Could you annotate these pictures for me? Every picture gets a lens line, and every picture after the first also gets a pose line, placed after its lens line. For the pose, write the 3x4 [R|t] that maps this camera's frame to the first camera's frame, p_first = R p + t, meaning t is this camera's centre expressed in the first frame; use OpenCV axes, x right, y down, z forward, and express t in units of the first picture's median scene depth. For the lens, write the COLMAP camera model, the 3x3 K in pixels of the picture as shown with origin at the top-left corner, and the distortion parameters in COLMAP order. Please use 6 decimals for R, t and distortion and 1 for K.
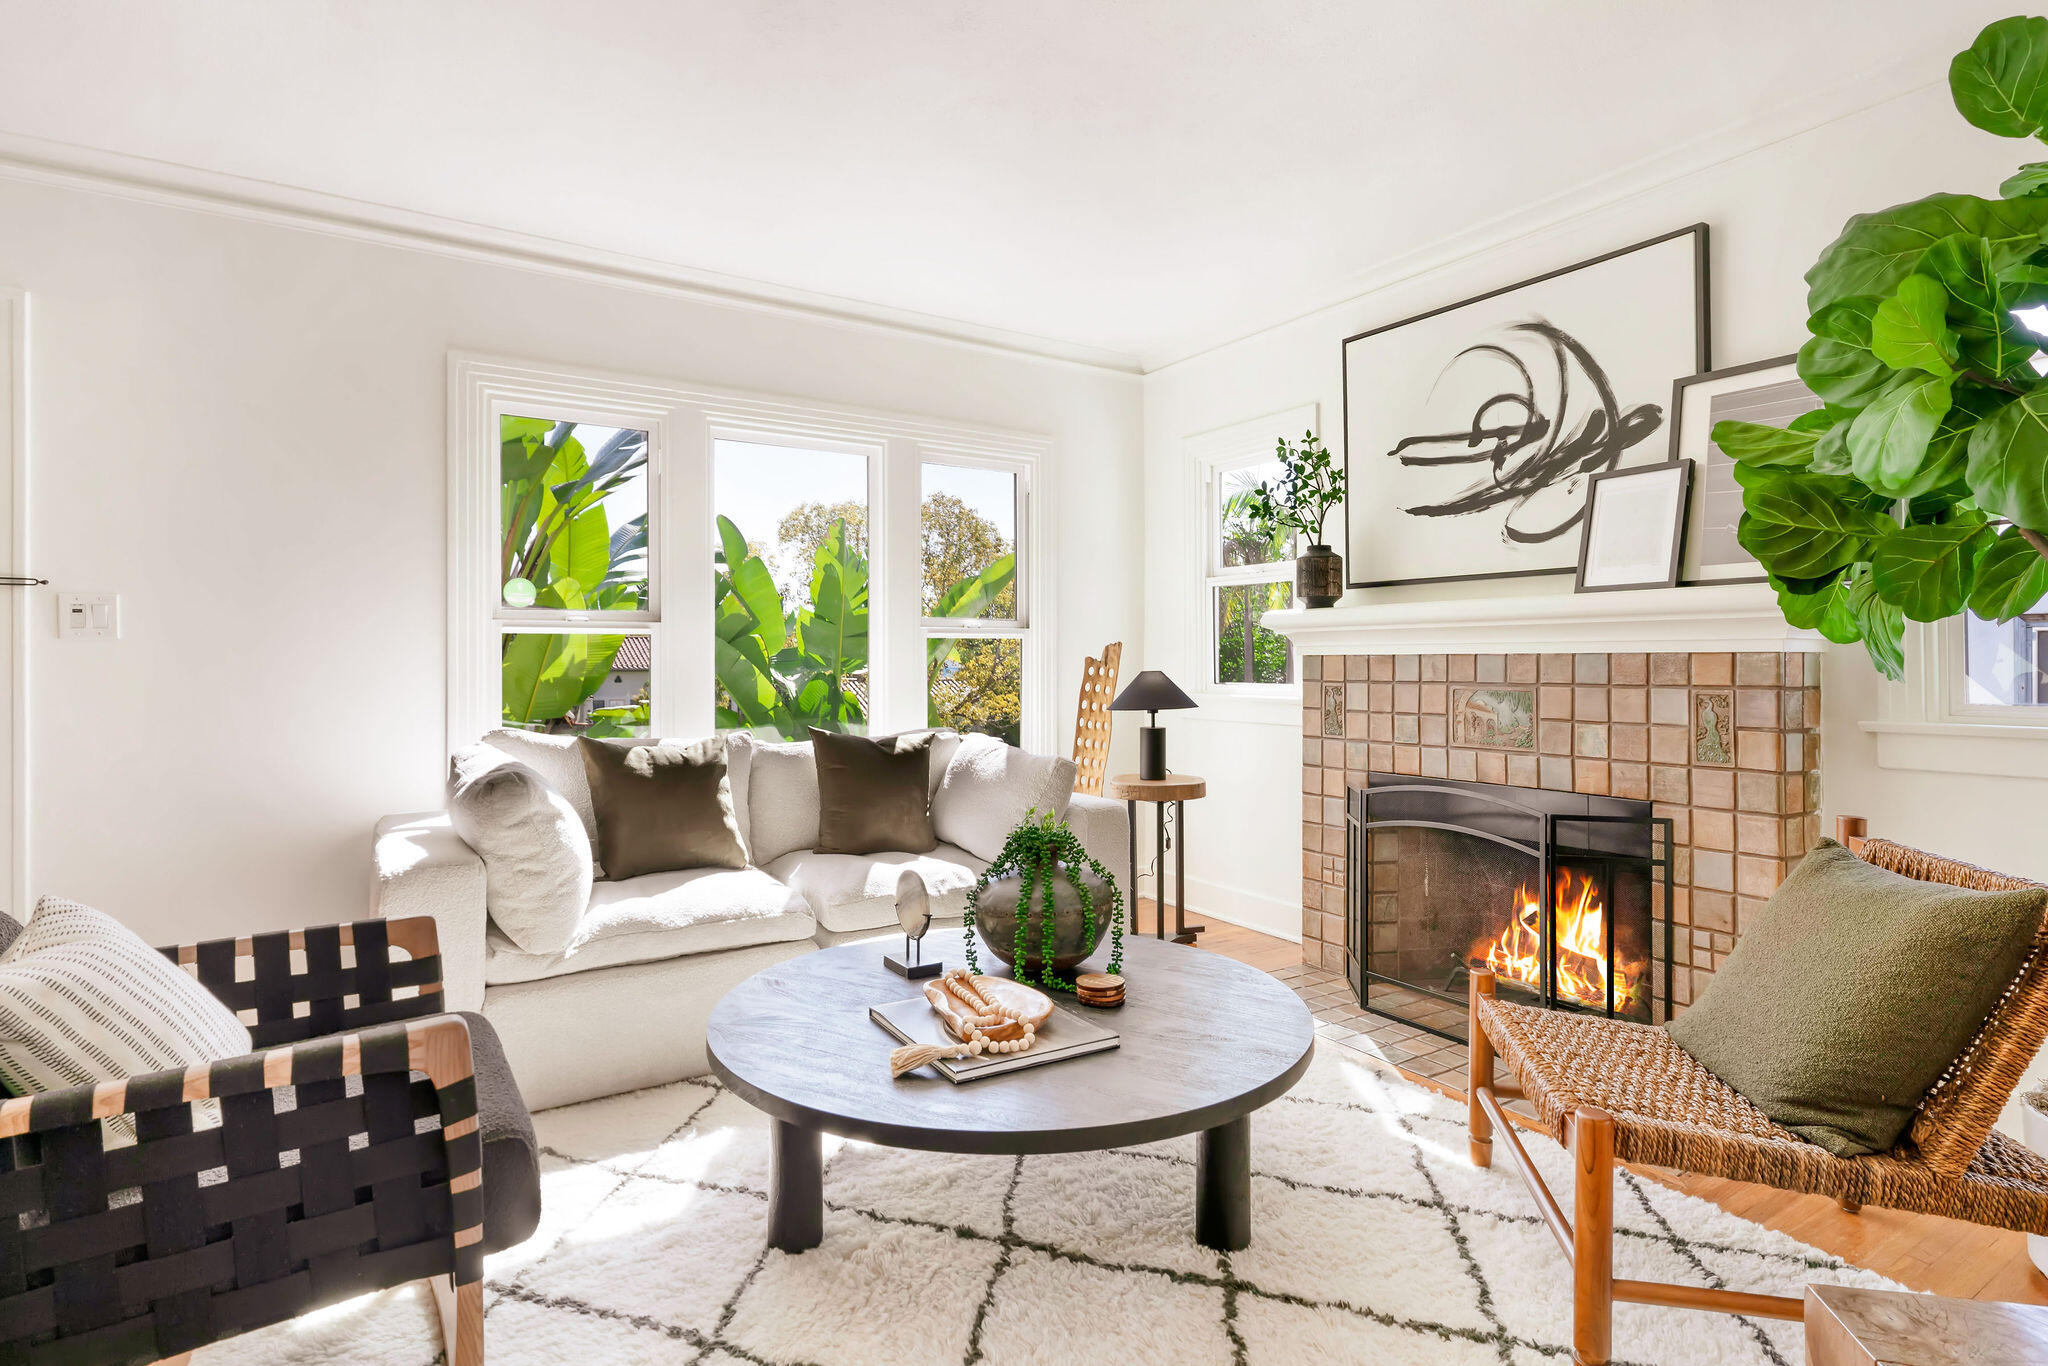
lens RADIAL K [[1037.6, 0, 1025.4], [0, 1037.6, 652.3], [0, 0, 1]] dist [0.004537, 0.000911]
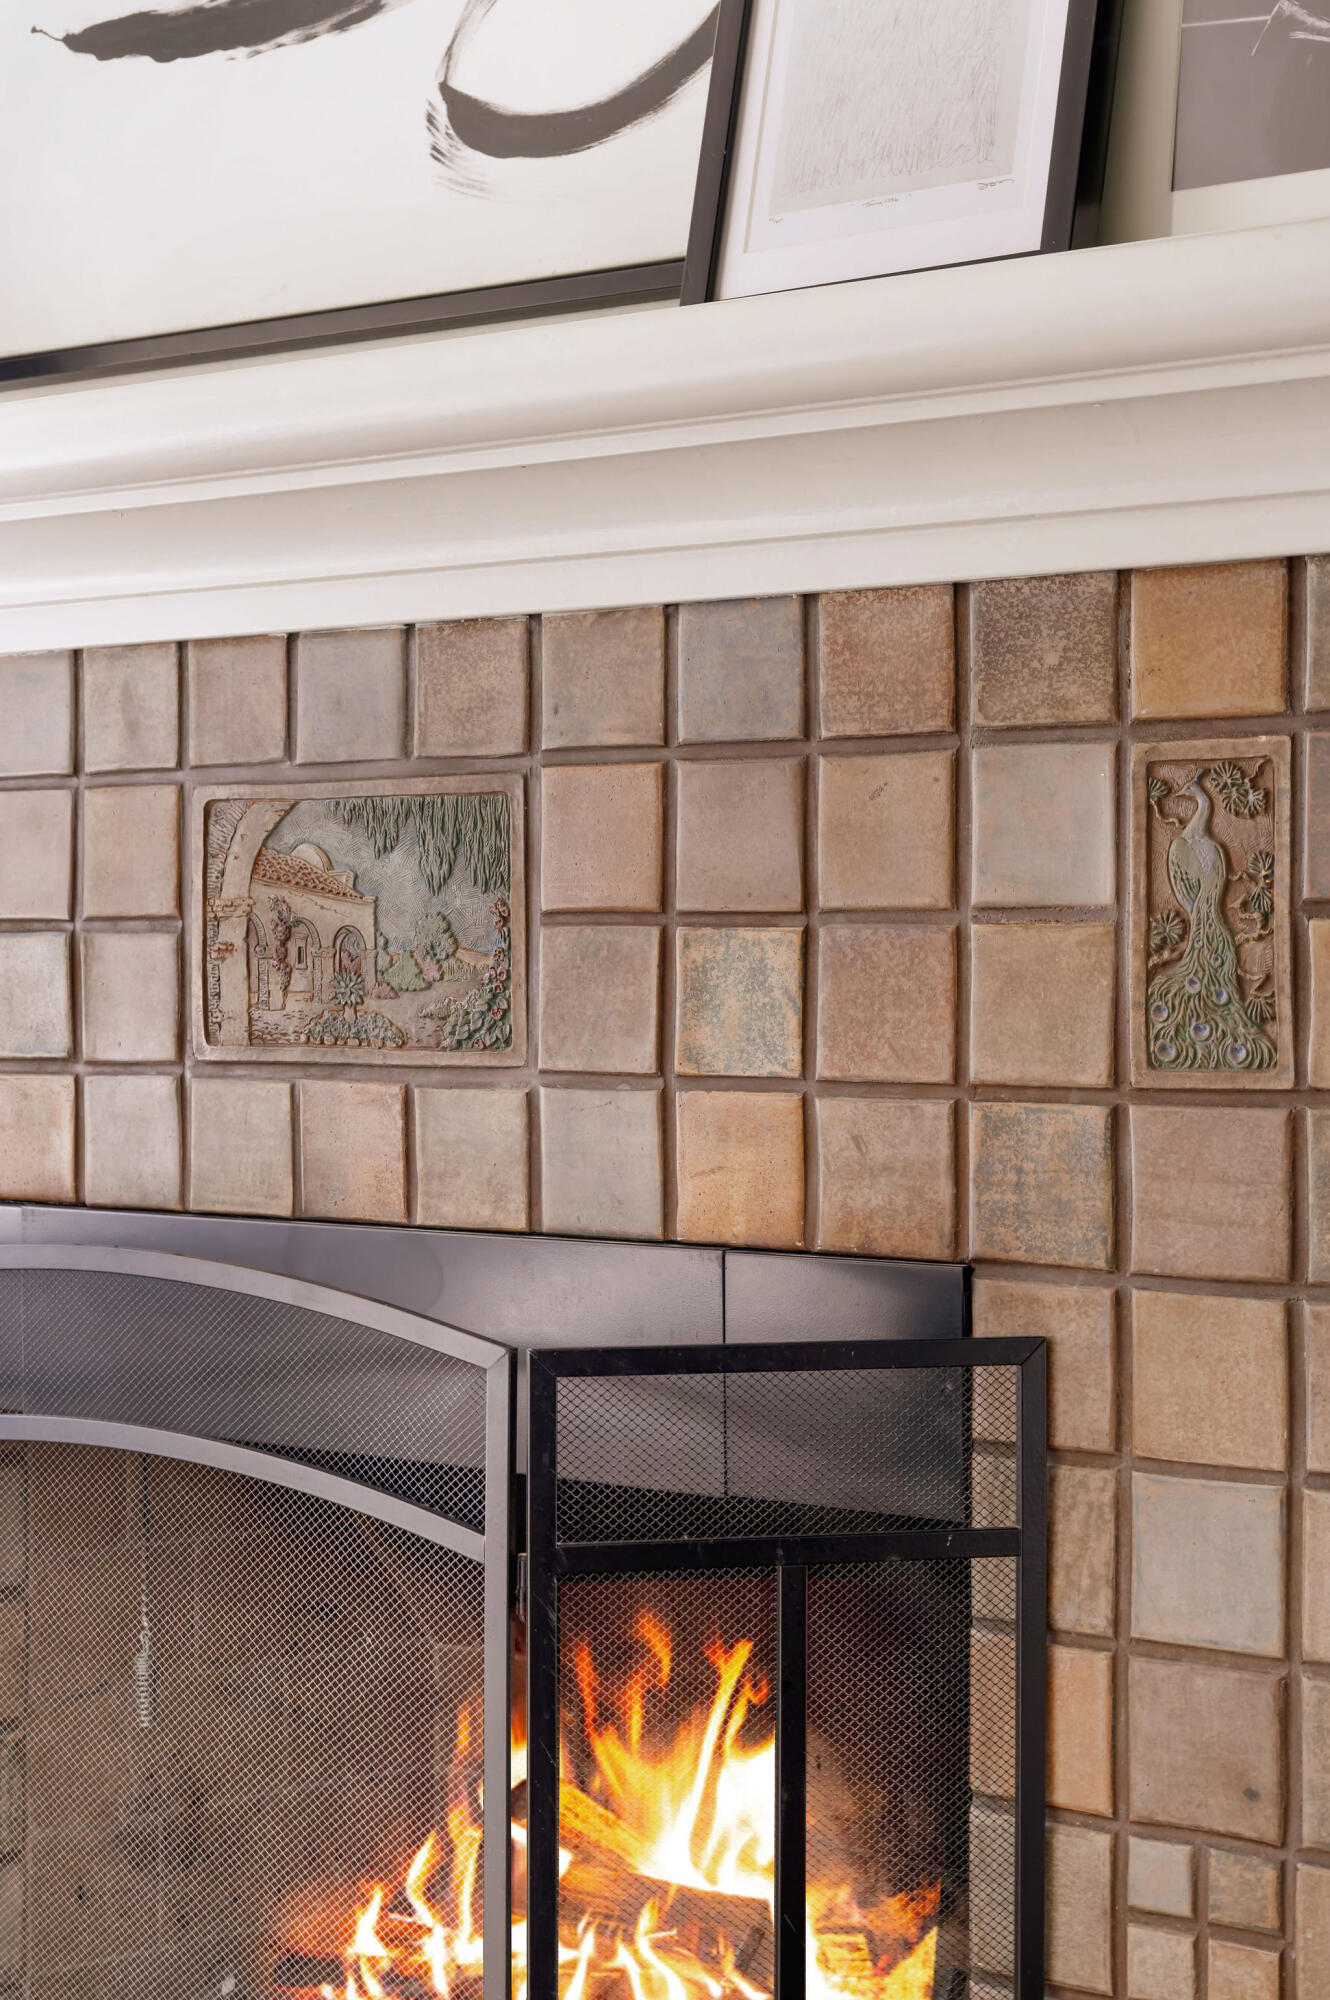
lens RADIAL K [[3038.4, 0, 665.0], [0, 3038.4, 1000.0], [0, 0, 1]] dist [-0.008981, -0.020539]
pose [[0.915275, -0.010423, 0.402694, 0.256828], [-0.001535, 0.999568, 0.029362, 0.061872], [-0.402826, -0.027493, 0.914864, 0.396355]]
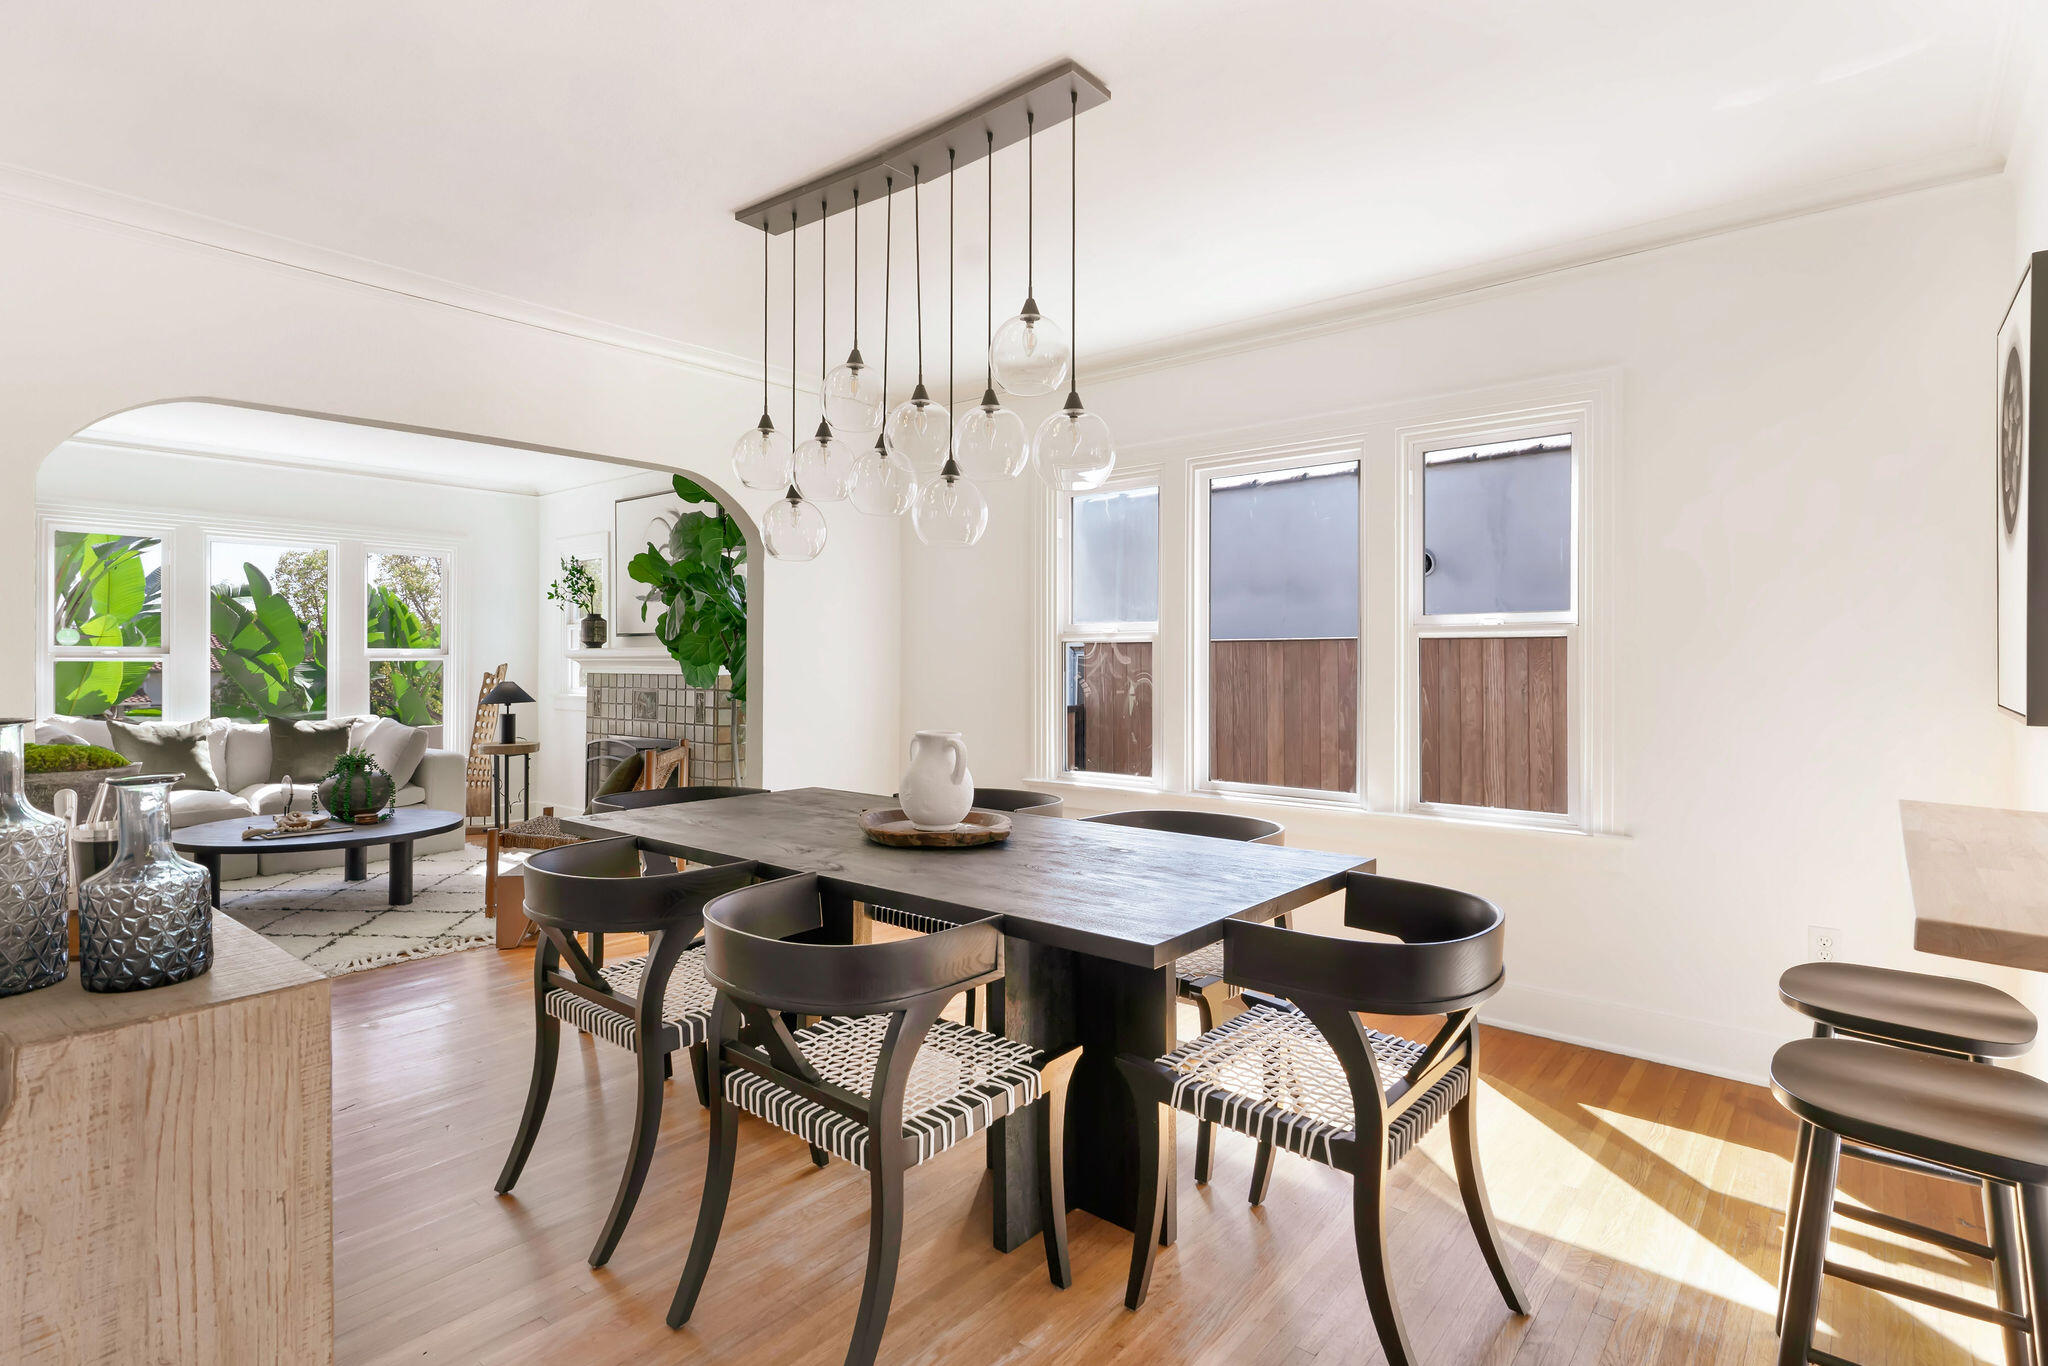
lens RADIAL K [[1036.8, 0, 1022.2], [0, 1036.8, 649.0], [0, 0, 1]] dist [-0.002338, -0.000758]
pose [[0.955659, 0.004676, 0.294439, 0.569341], [-0.004306, 0.999989, -0.001902, -0.048074], [-0.294444, 0.000550, 0.955668, -1.203797]]
